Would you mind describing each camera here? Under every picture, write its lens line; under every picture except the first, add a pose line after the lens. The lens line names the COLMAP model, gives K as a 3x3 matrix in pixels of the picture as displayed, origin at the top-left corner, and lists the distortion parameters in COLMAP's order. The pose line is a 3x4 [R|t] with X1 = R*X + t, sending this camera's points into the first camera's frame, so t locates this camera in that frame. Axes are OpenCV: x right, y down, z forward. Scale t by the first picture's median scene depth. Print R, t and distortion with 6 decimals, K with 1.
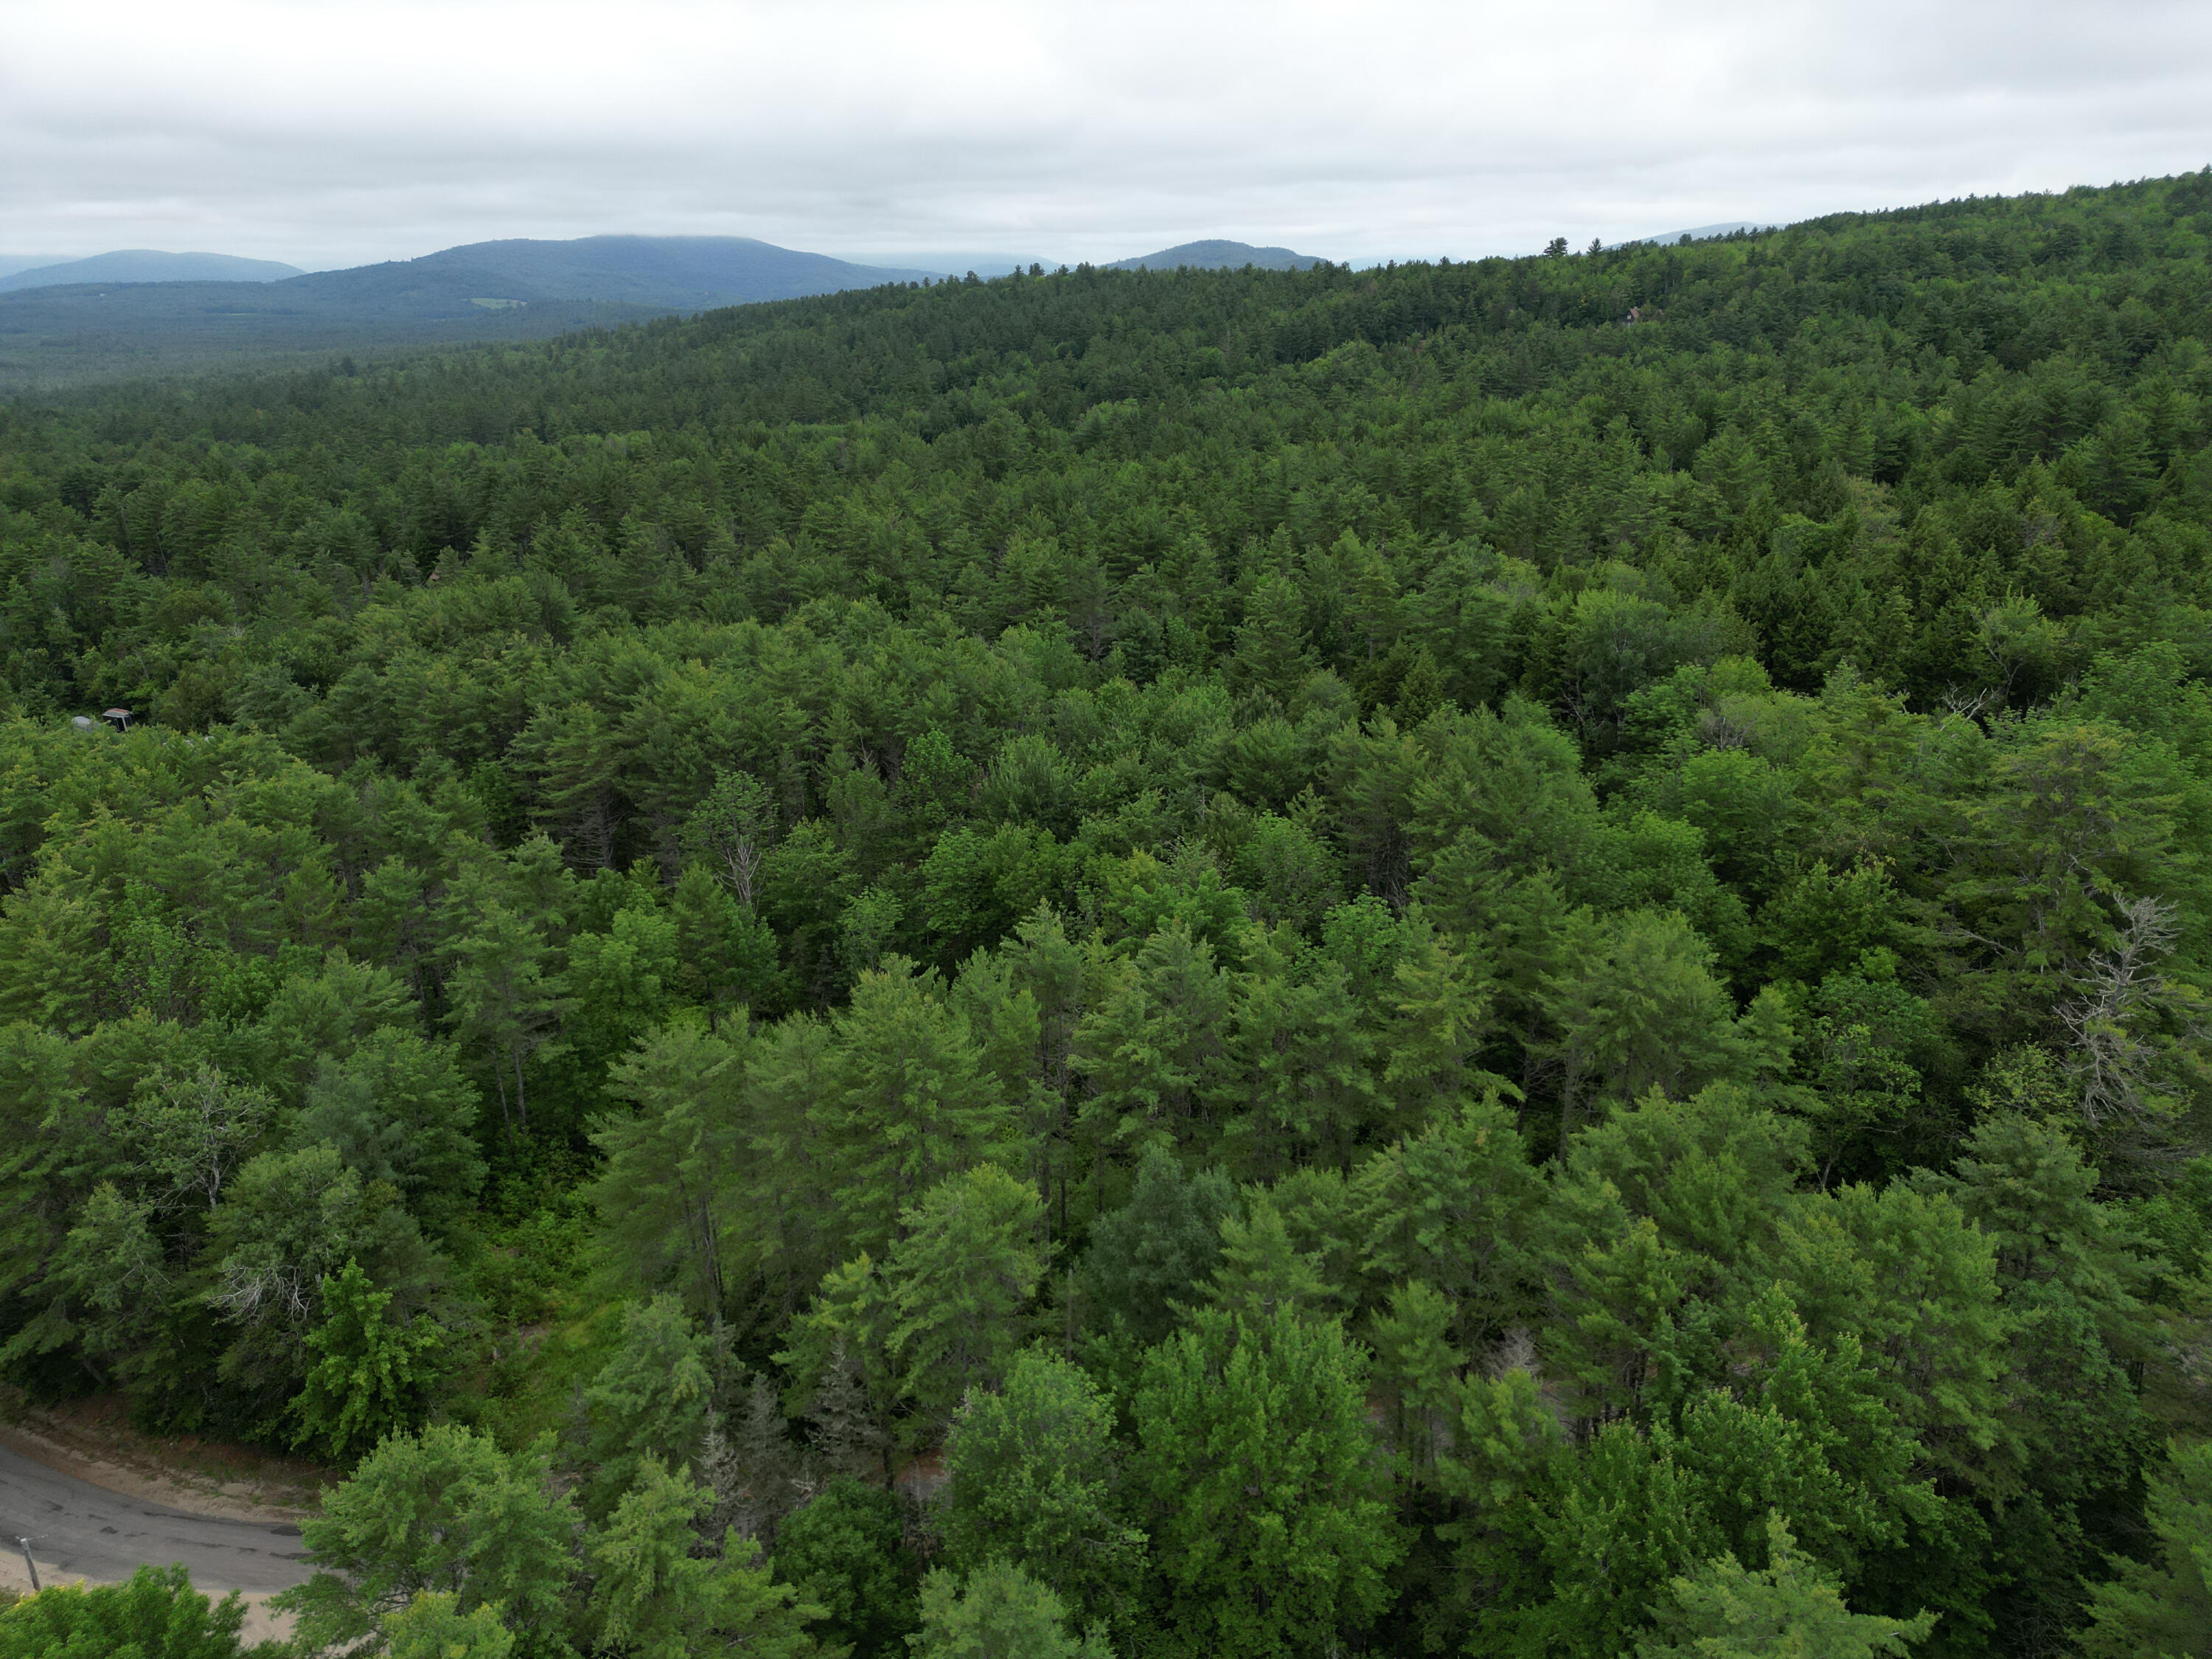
lens RADIAL K [[1547.2, 0, 1104.9], [0, 1547.2, 828.4], [0, 0, 1]] dist [0.079405, -0.072521]
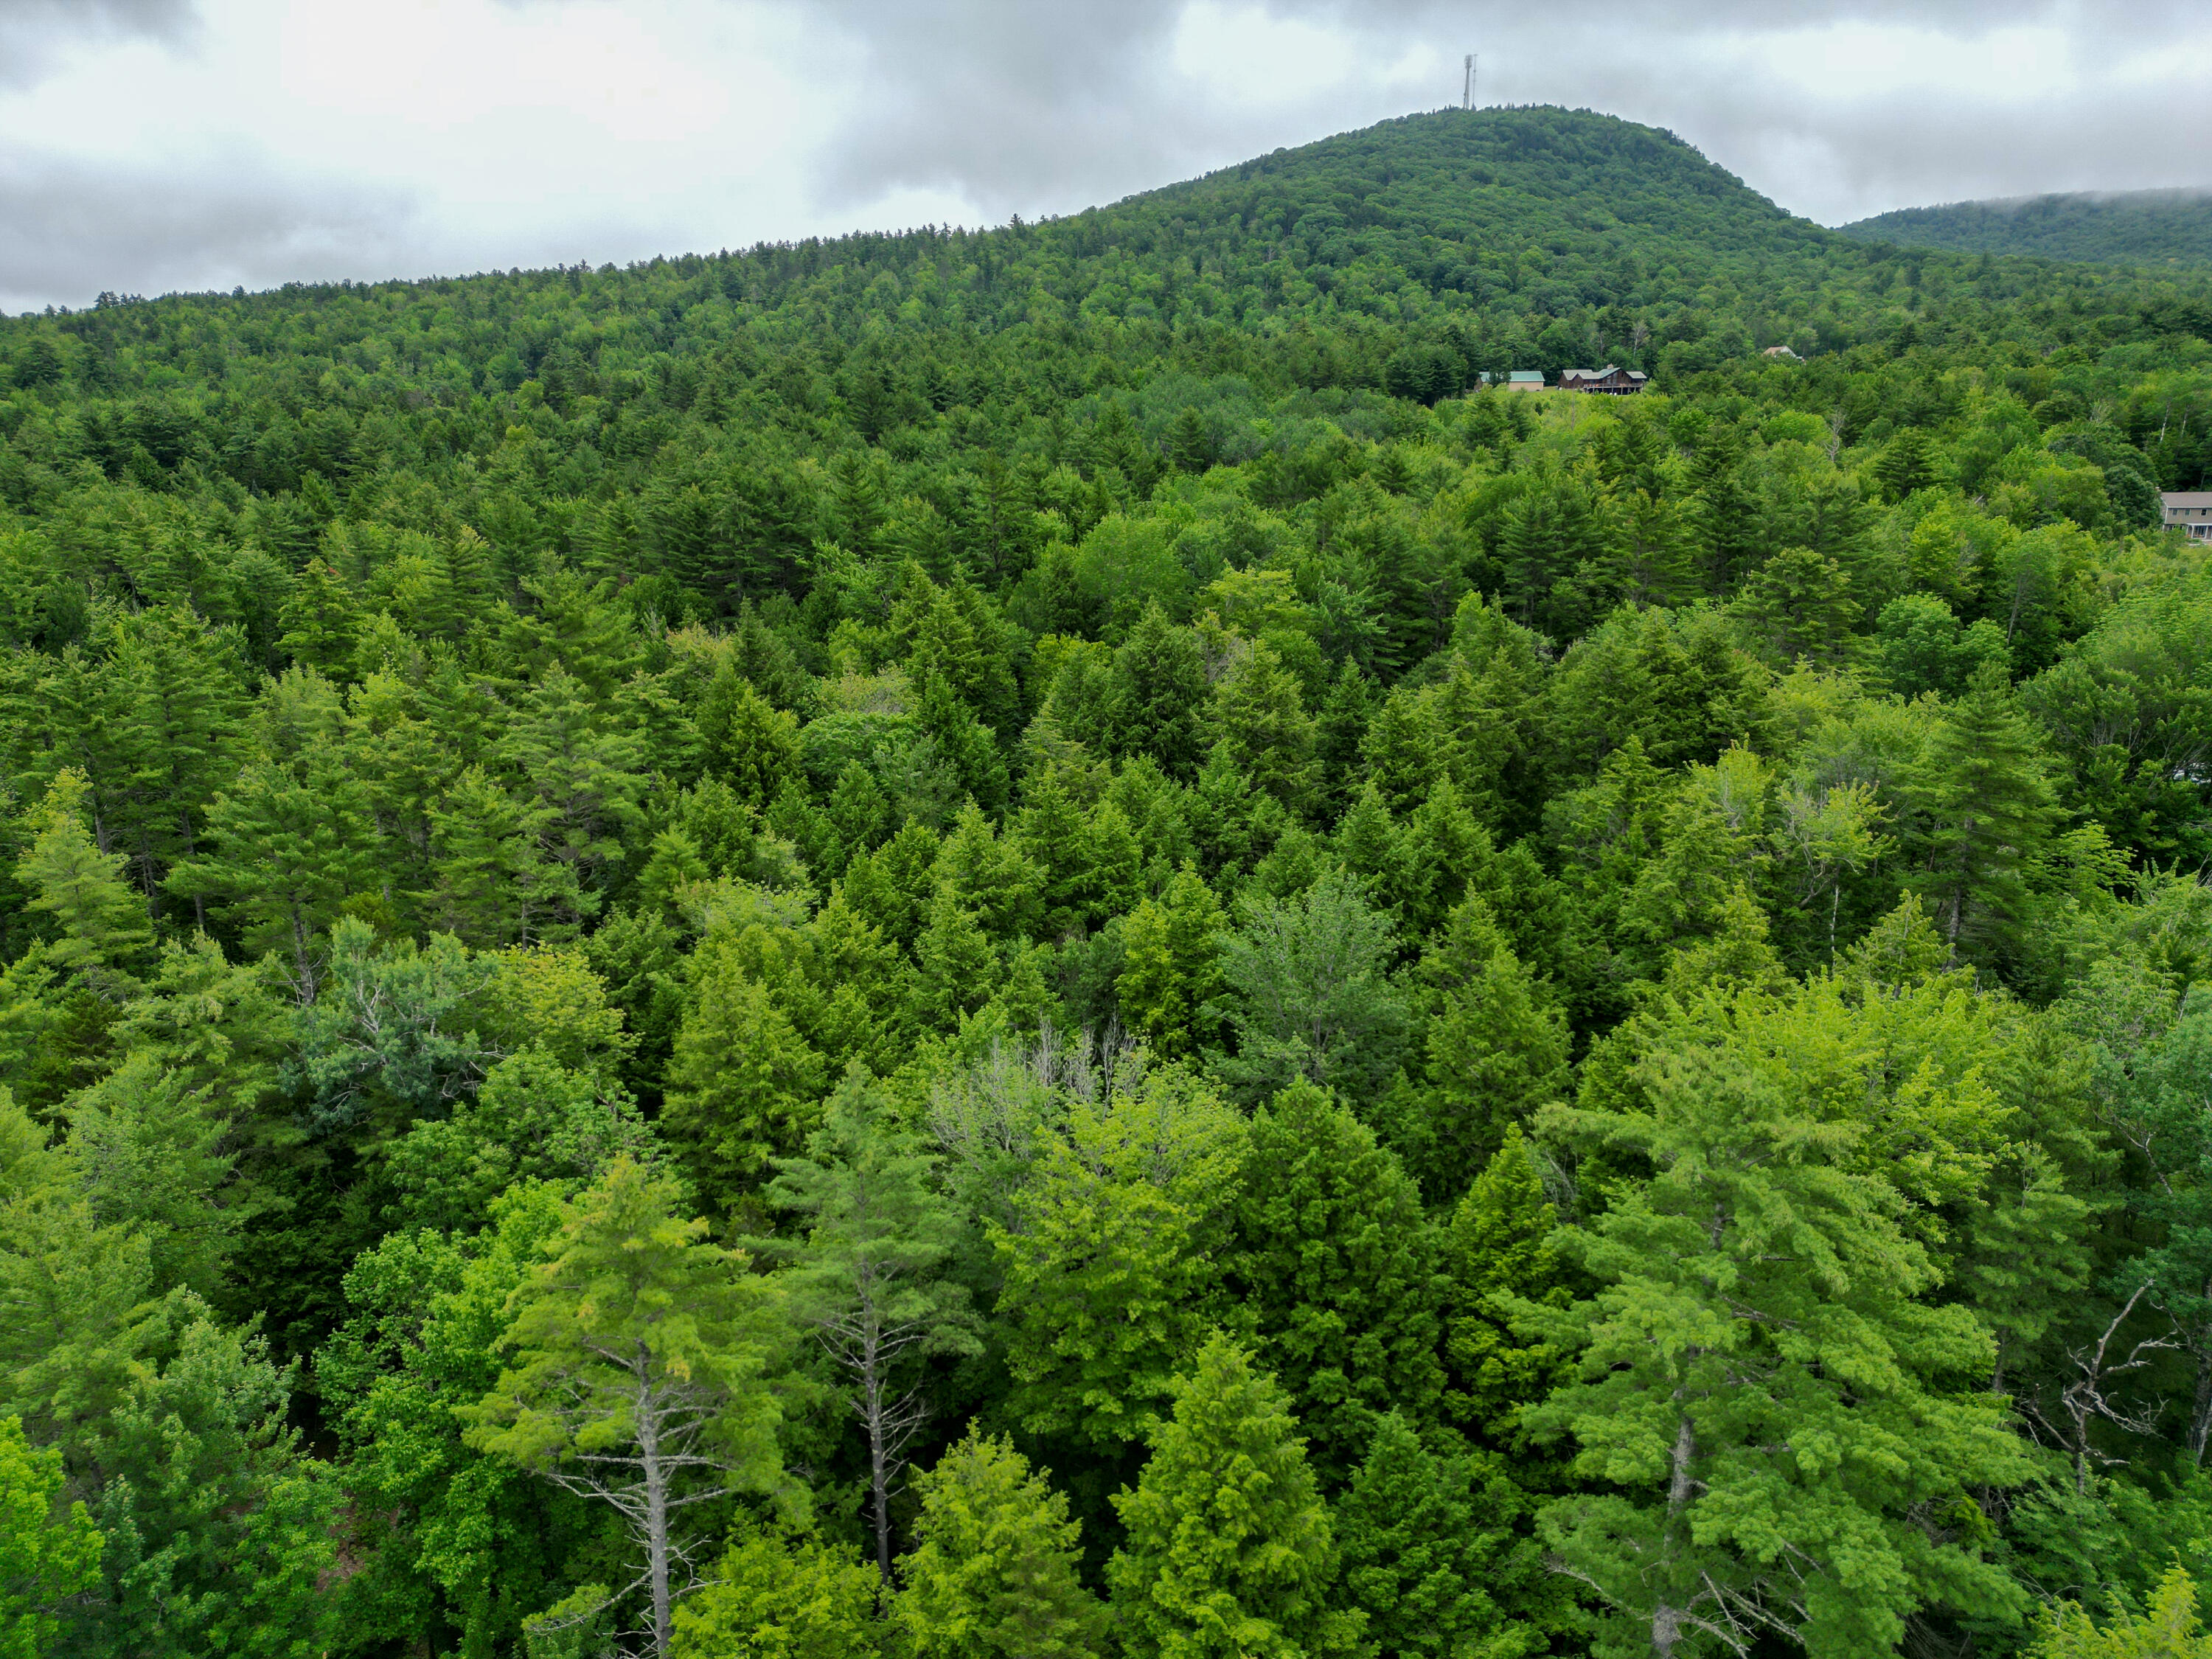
lens RADIAL K [[1547.2, 0, 1098.2], [0, 1547.2, 832.4], [0, 0, 1]] dist [0.079405, -0.072521]
pose [[0.343782, -0.235845, 0.908950, 0.002870], [0.324843, 0.938056, 0.120536, -0.068395], [-0.881074, 0.253828, 0.399099, 0.260970]]
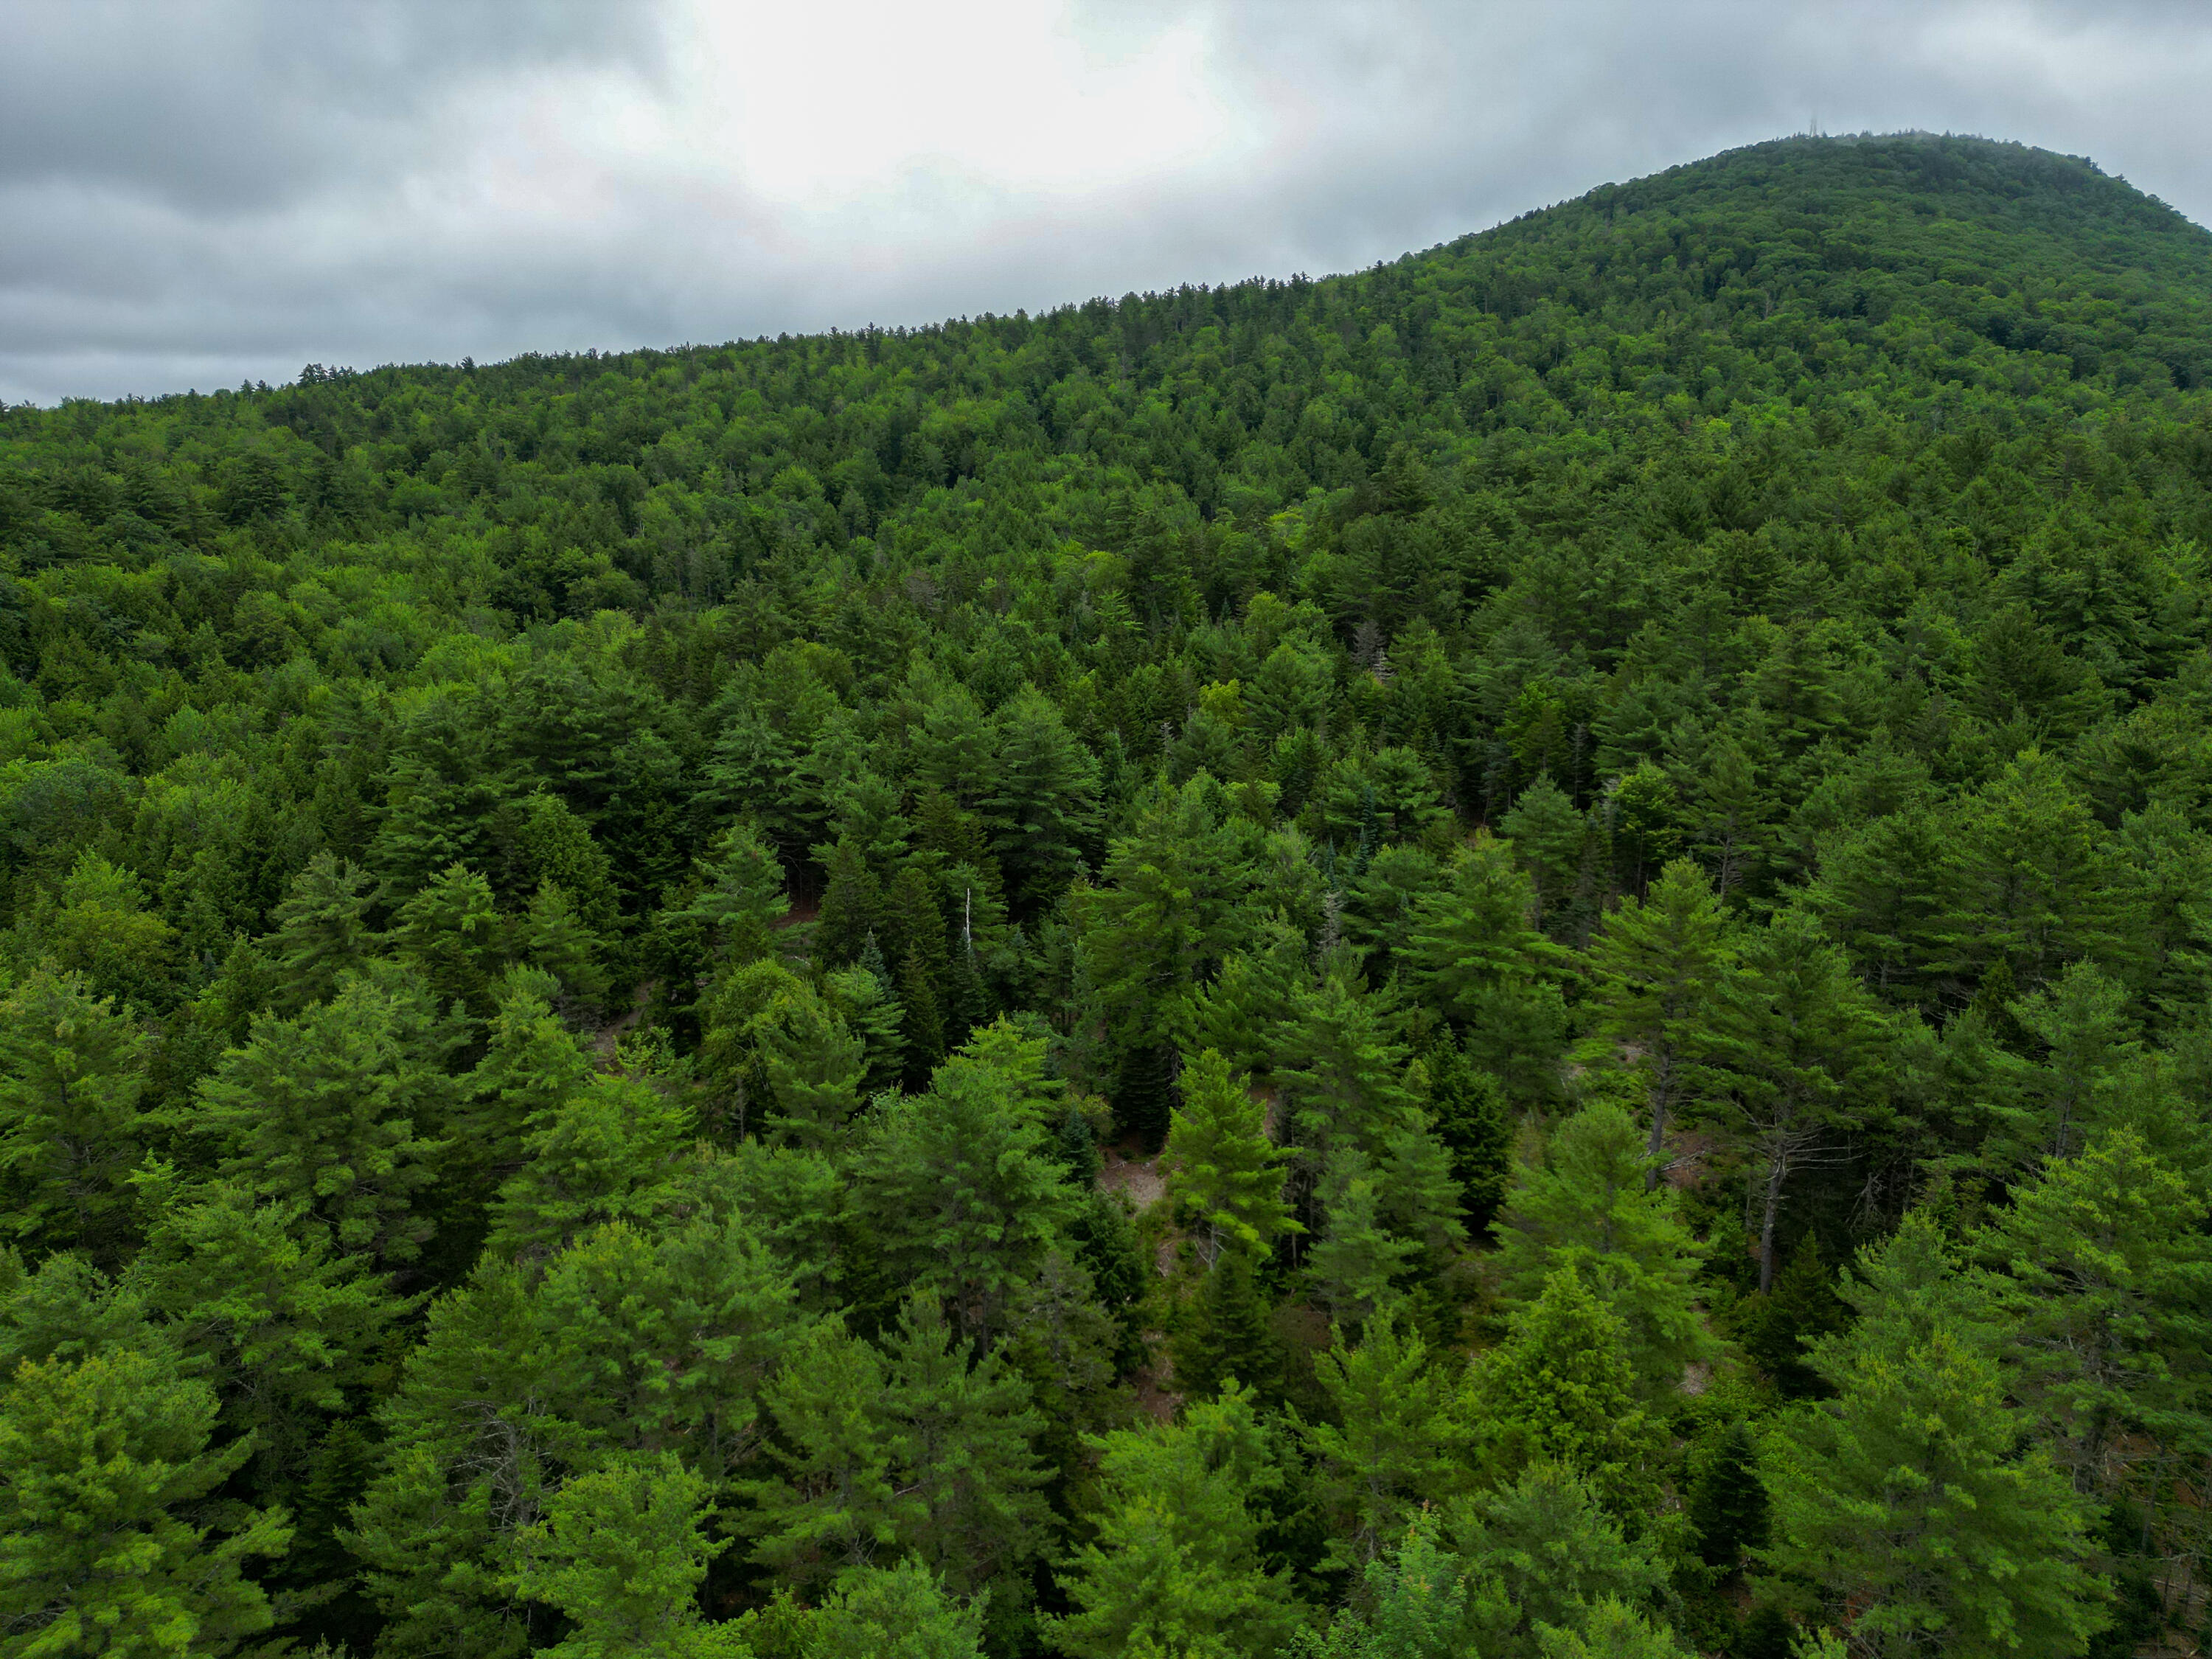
lens RADIAL K [[1547.2, 0, 1101.9], [0, 1547.2, 844.6], [0, 0, 1]] dist [0.079405, -0.072521]
pose [[0.409894, -0.207971, 0.888108, 0.213980], [0.313488, 0.946469, 0.076951, -0.202371], [-0.856570, 0.246869, 0.453148, 0.527510]]
